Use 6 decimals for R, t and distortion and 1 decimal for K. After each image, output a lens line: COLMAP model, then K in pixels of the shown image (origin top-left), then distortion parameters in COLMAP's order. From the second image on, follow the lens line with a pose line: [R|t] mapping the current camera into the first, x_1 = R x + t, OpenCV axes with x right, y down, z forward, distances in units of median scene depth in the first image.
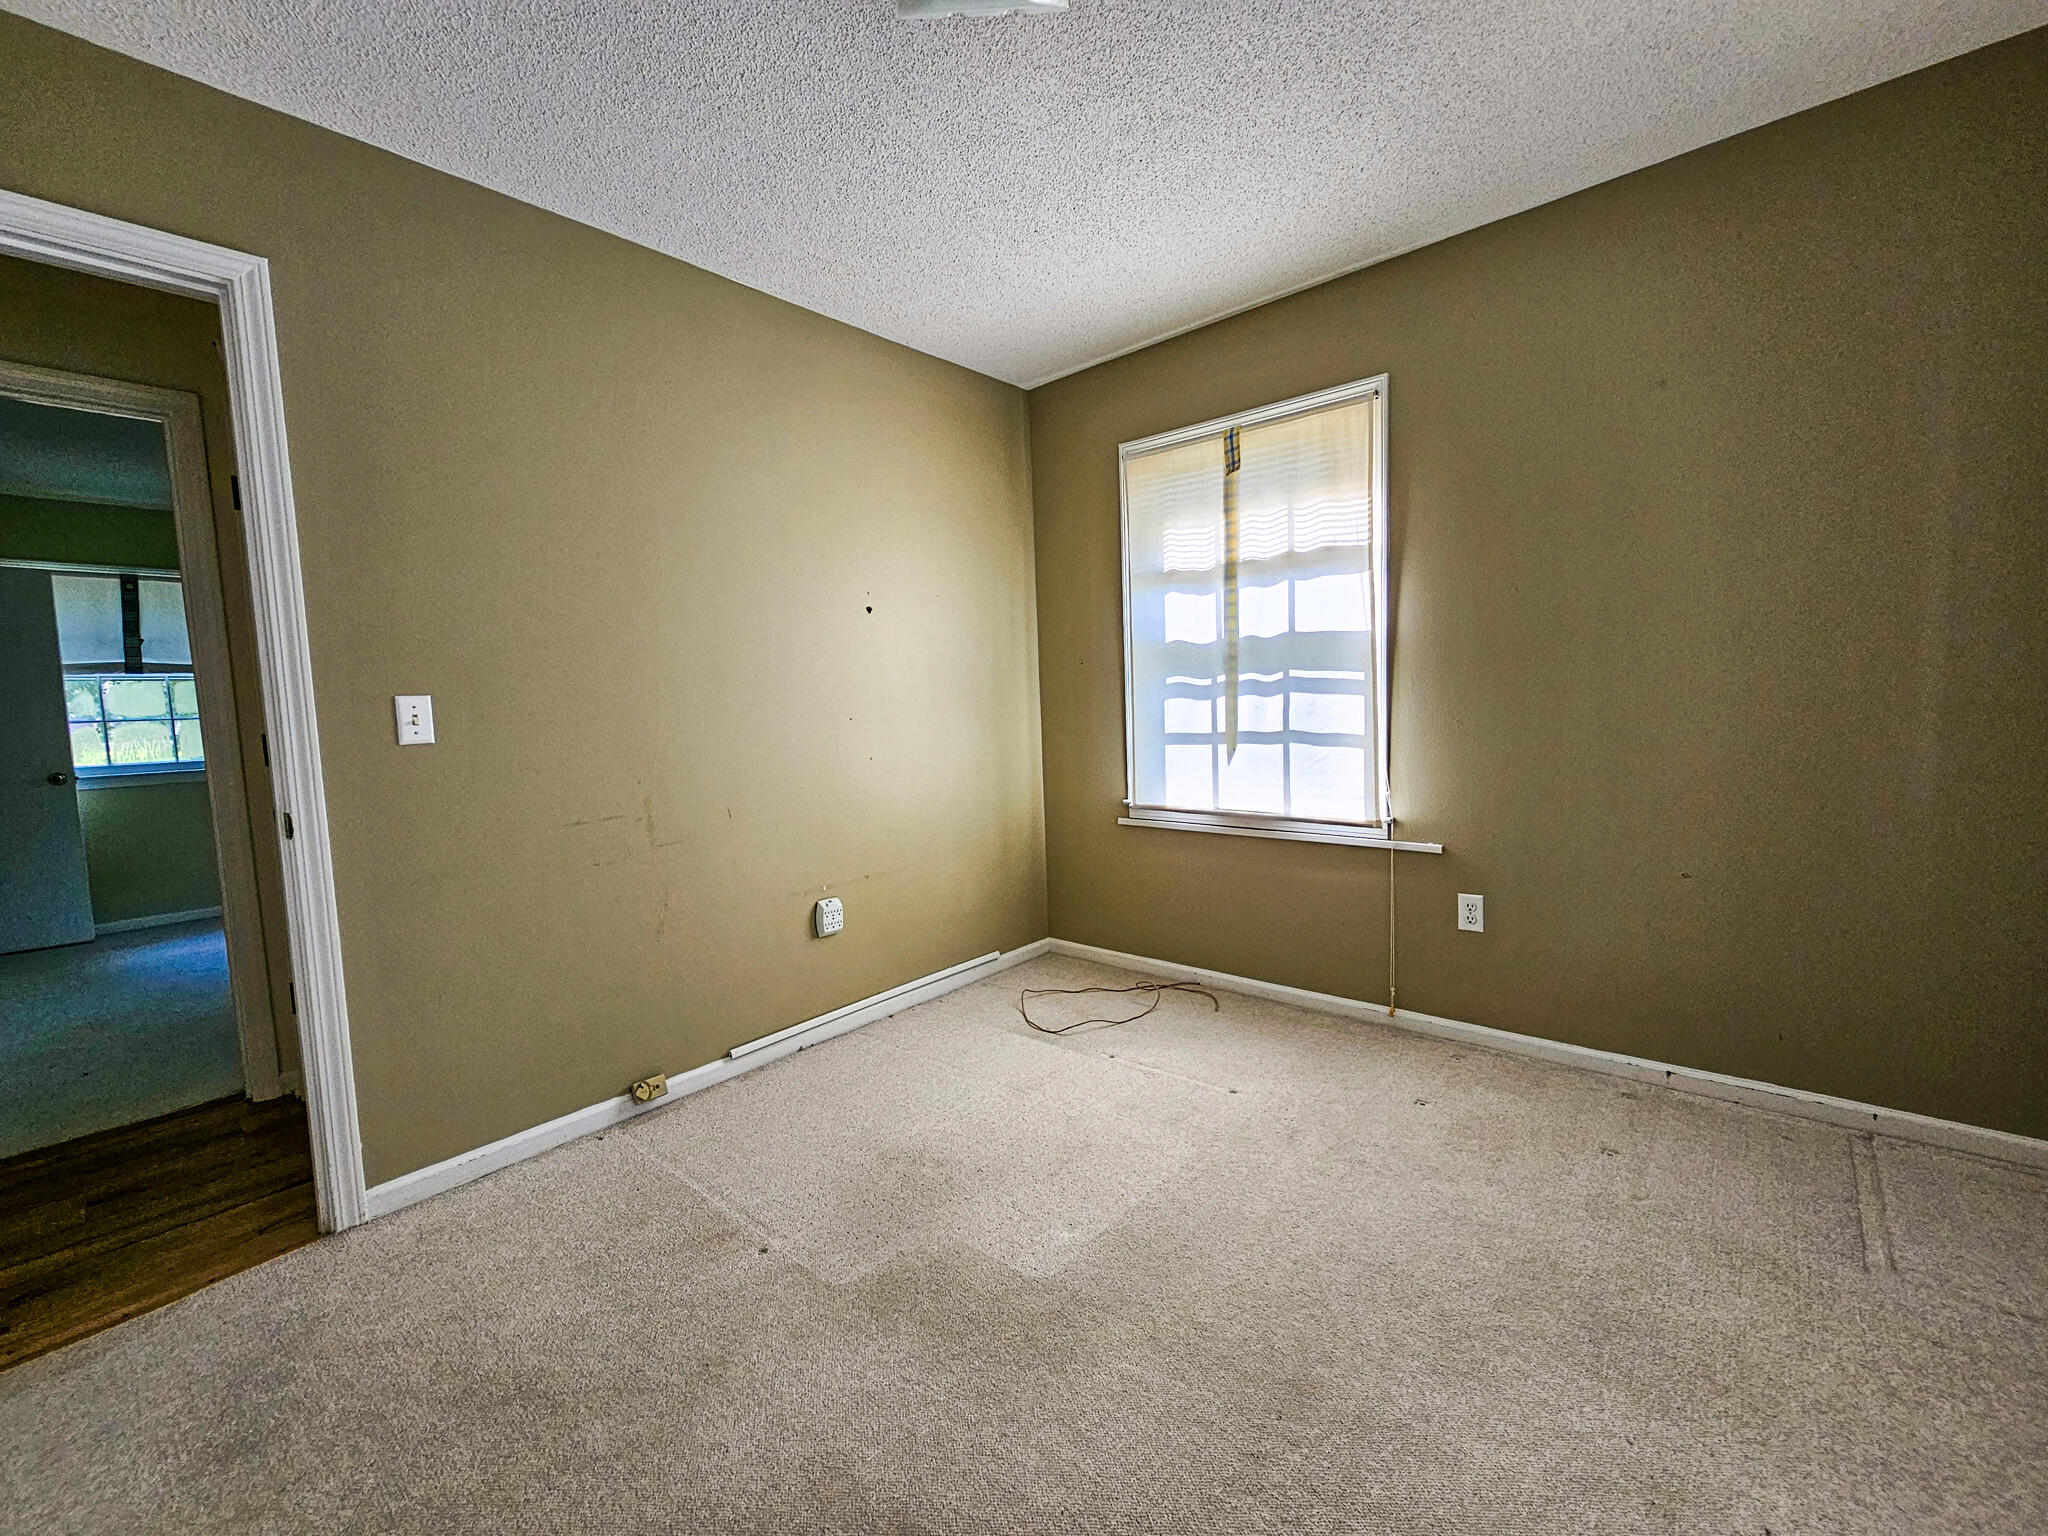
lens RADIAL K [[843.9, 0, 1019.8], [0, 843.9, 767.7], [0, 0, 1]] dist [-0.001100, -0.000209]
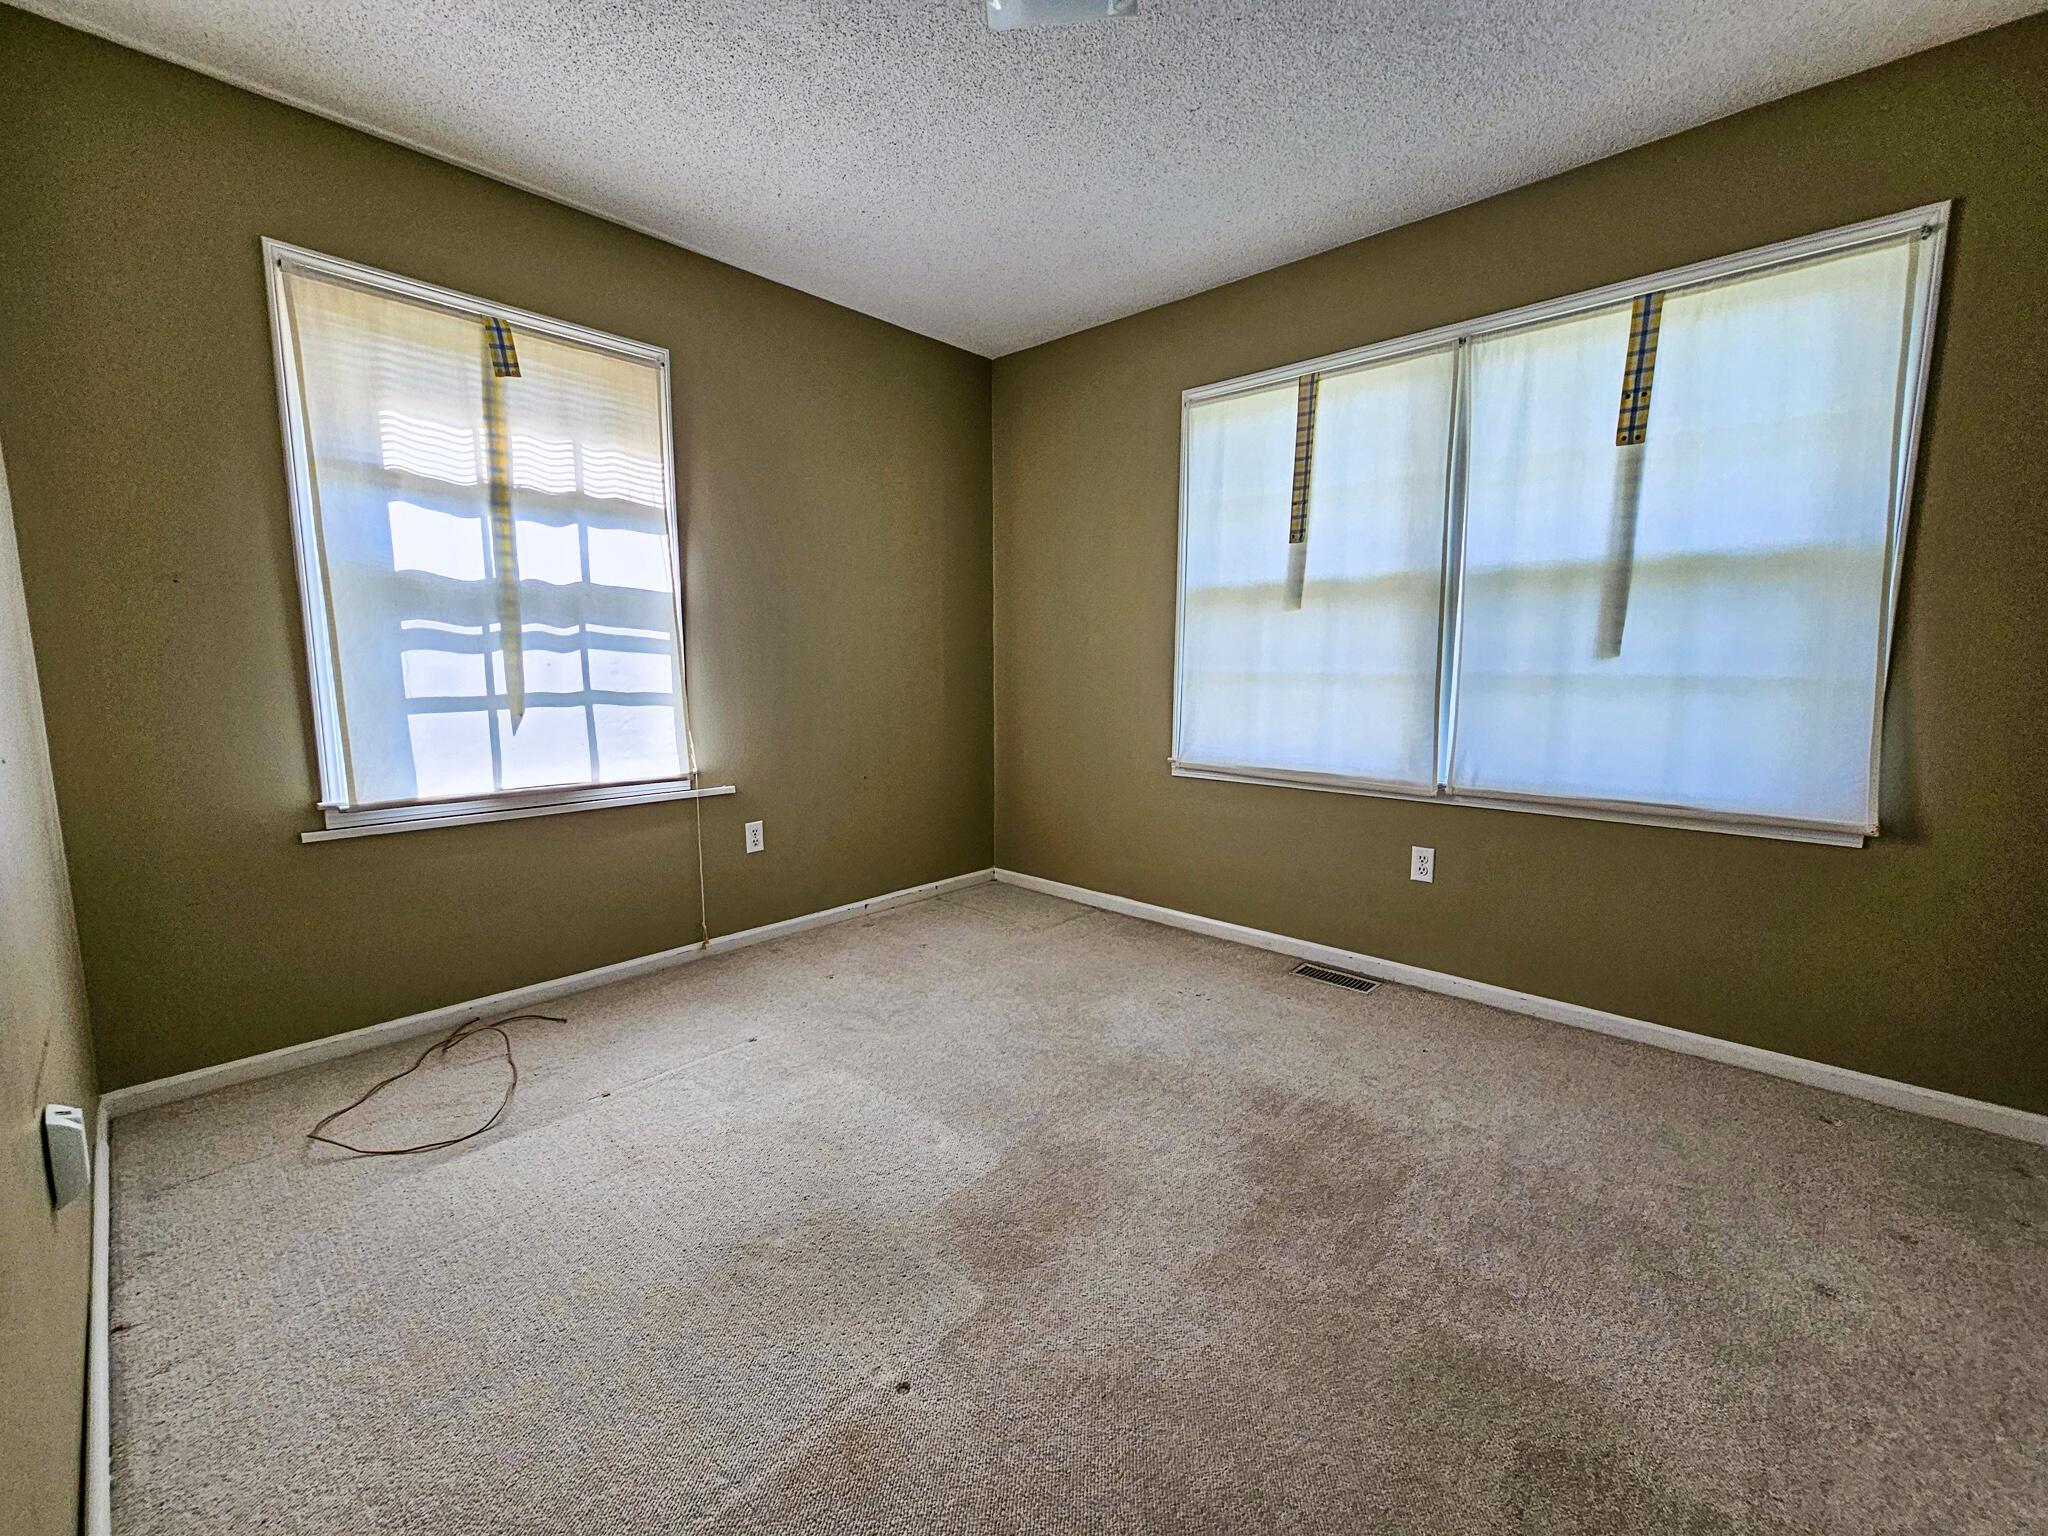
lens RADIAL K [[843.9, 0, 1017.9], [0, 843.9, 770.1], [0, 0, 1]] dist [-0.001100, -0.000209]
pose [[0.027507, -0.094904, 0.995106, -0.582339], [0.076299, 0.992778, 0.092573, -0.007430], [-0.996705, 0.073379, 0.034550, 0.502256]]
